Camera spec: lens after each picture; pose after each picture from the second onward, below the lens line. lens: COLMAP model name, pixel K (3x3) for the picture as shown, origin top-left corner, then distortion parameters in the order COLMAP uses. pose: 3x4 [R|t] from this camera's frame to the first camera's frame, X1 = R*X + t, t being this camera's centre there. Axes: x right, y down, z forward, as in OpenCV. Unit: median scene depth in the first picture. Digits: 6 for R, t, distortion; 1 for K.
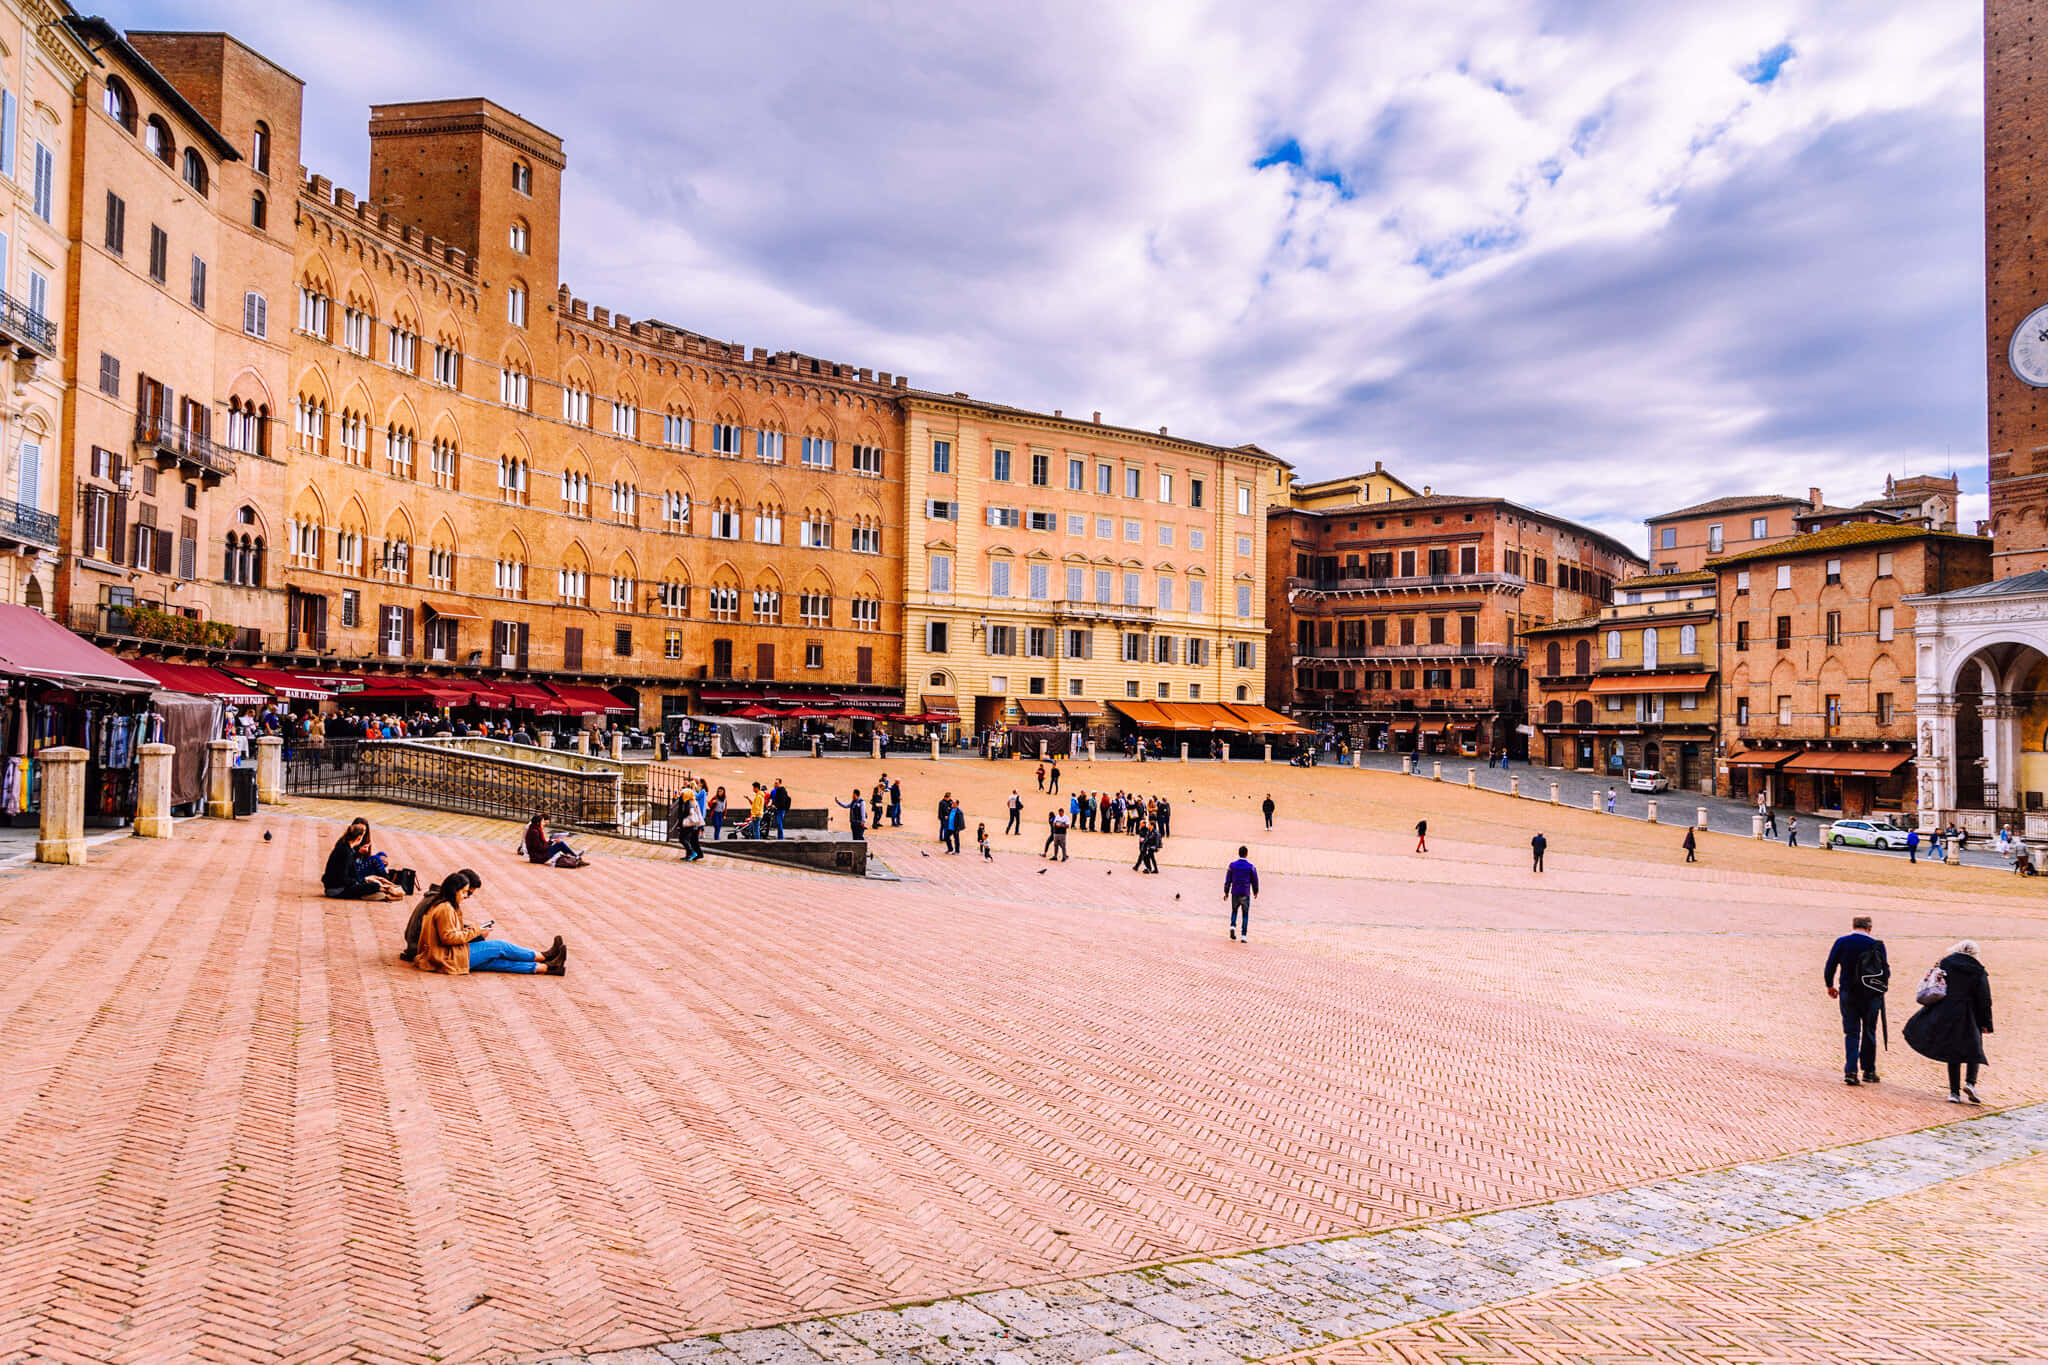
lens RADIAL K [[1377.1, 0, 1036.1], [0, 1377.1, 683.4], [0, 0, 1]] dist [0.026496, -0.000937]
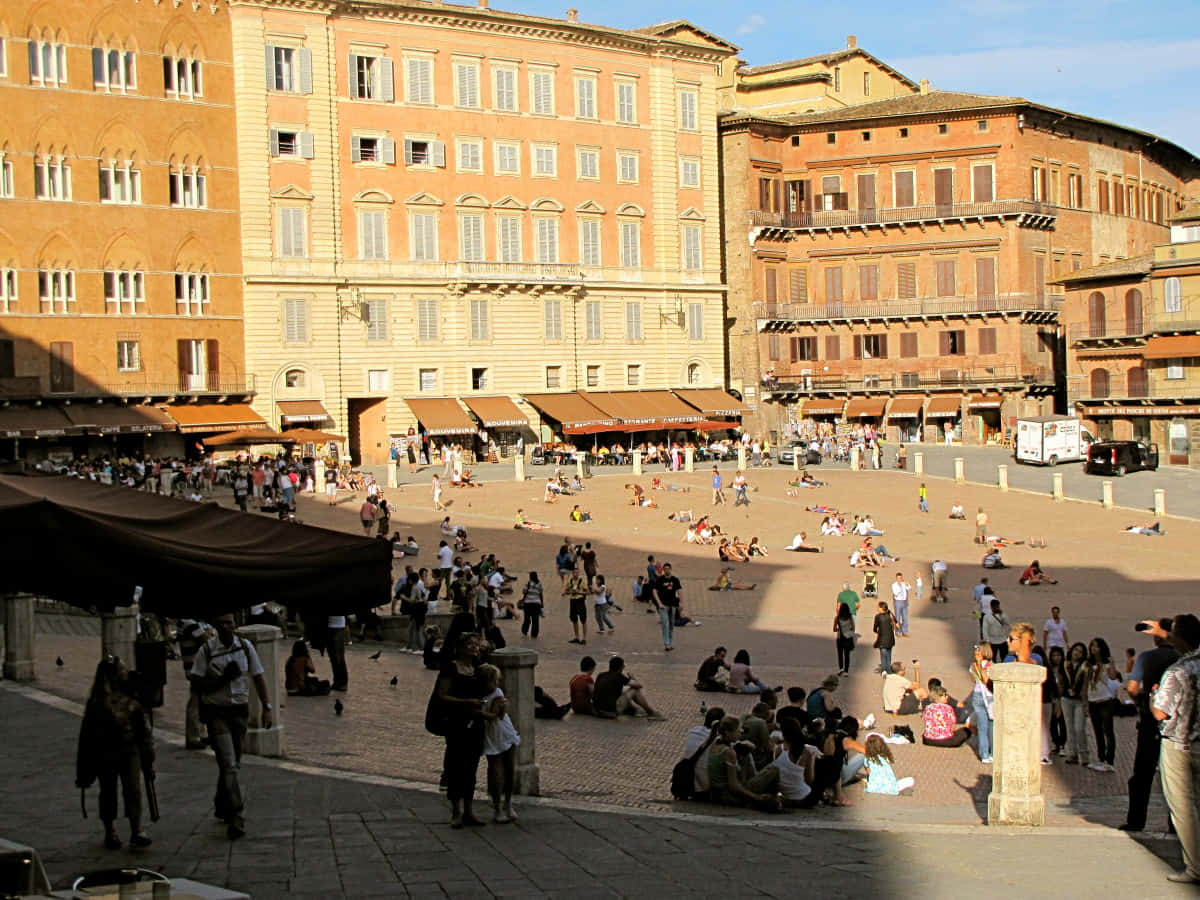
lens RADIAL K [[2147.6, 0, 600.0], [0, 2147.6, 450.0], [0, 0, 1]] dist [0.021238, 0.150706]
pose [[0.989331, -0.047694, 0.137656, -0.072131], [0.039807, 0.997435, 0.059487, -0.026830], [-0.140140, -0.053372, 0.988692, -0.156966]]
